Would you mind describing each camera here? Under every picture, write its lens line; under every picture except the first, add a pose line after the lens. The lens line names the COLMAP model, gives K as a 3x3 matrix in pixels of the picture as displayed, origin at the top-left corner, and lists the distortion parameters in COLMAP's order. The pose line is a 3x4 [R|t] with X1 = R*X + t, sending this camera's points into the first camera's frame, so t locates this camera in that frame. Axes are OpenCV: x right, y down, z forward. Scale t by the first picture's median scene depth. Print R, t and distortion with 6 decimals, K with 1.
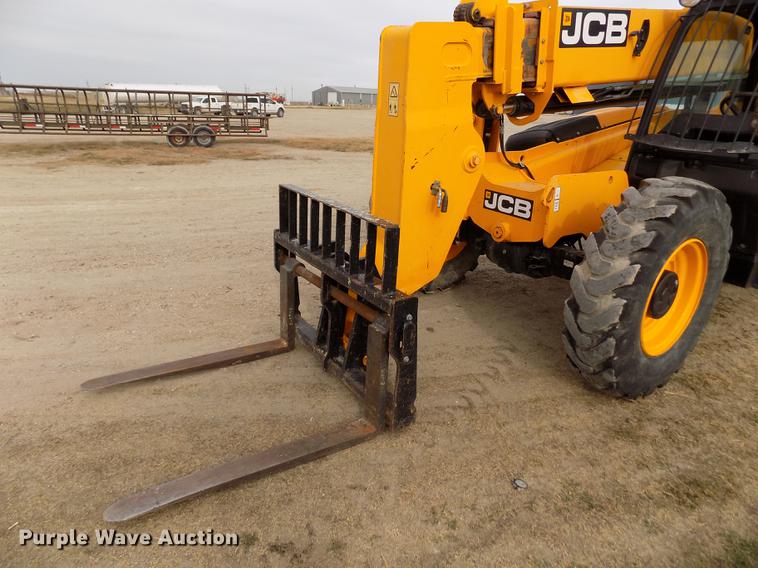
lens RADIAL K [[512.5, 0, 383.7], [0, 512.5, 278.4], [0, 0, 1]] dist [-0.072151, 0.072281]
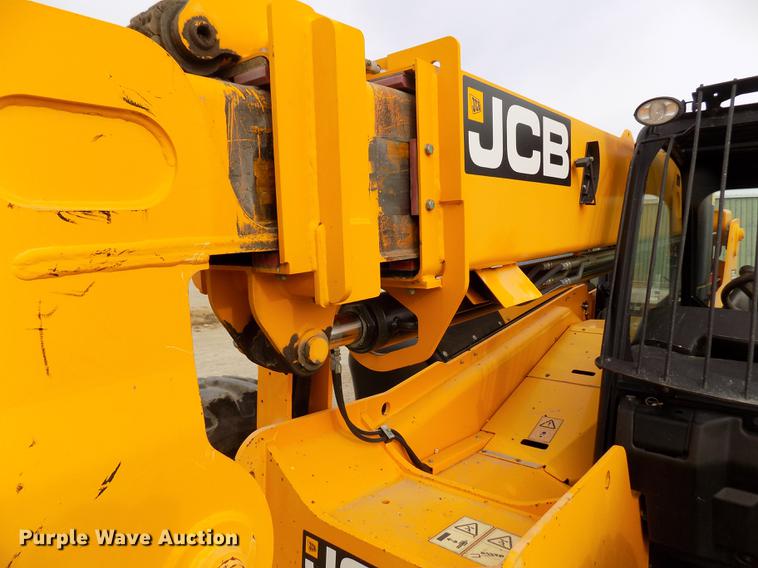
lens RADIAL K [[512.5, 0, 383.7], [0, 512.5, 278.4], [0, 0, 1]] dist [-0.072151, 0.072281]
pose [[0.957306, -0.021522, 0.288274, 0.173654], [0.107846, 0.951818, -0.287076, -0.272230], [-0.268206, 0.305909, 0.913502, 0.673753]]
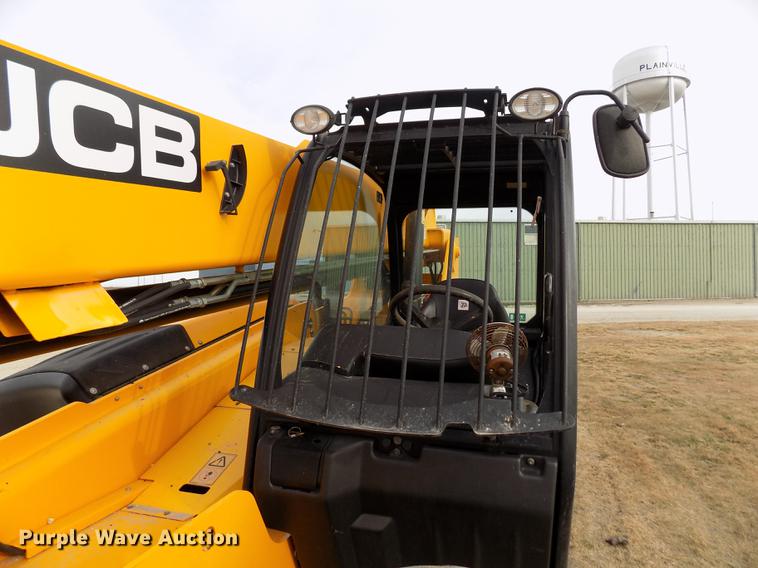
lens RADIAL K [[512.5, 0, 383.7], [0, 512.5, 278.4], [0, 0, 1]] dist [-0.072151, 0.072281]
pose [[0.772337, -0.019213, 0.634923, 0.351714], [0.228749, 0.940894, -0.249784, -0.267700], [-0.592596, 0.338155, 0.731082, 0.666303]]
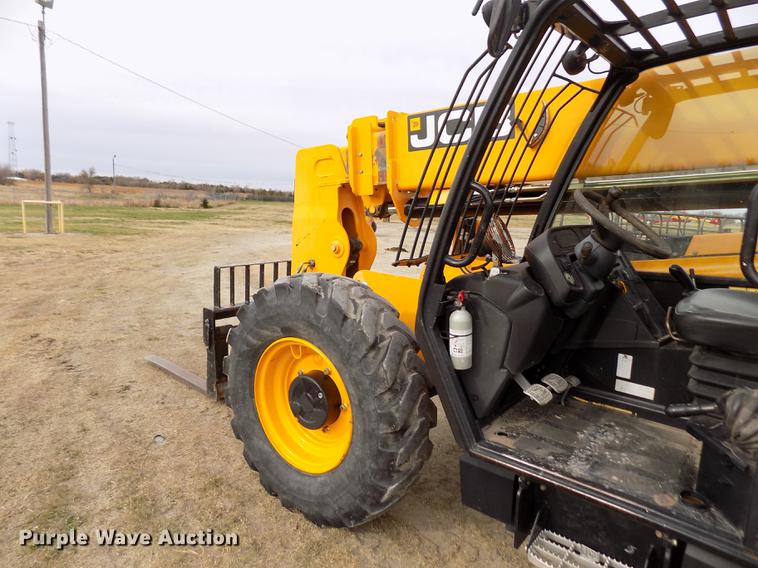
lens RADIAL K [[512.5, 0, 383.7], [0, 512.5, 278.4], [0, 0, 1]] dist [-0.072151, 0.072281]
pose [[0.290788, 0.131287, -0.947737, 1.299774], [-0.356750, 0.933987, 0.019923, -0.215246], [0.887790, 0.332312, 0.318429, 0.691786]]
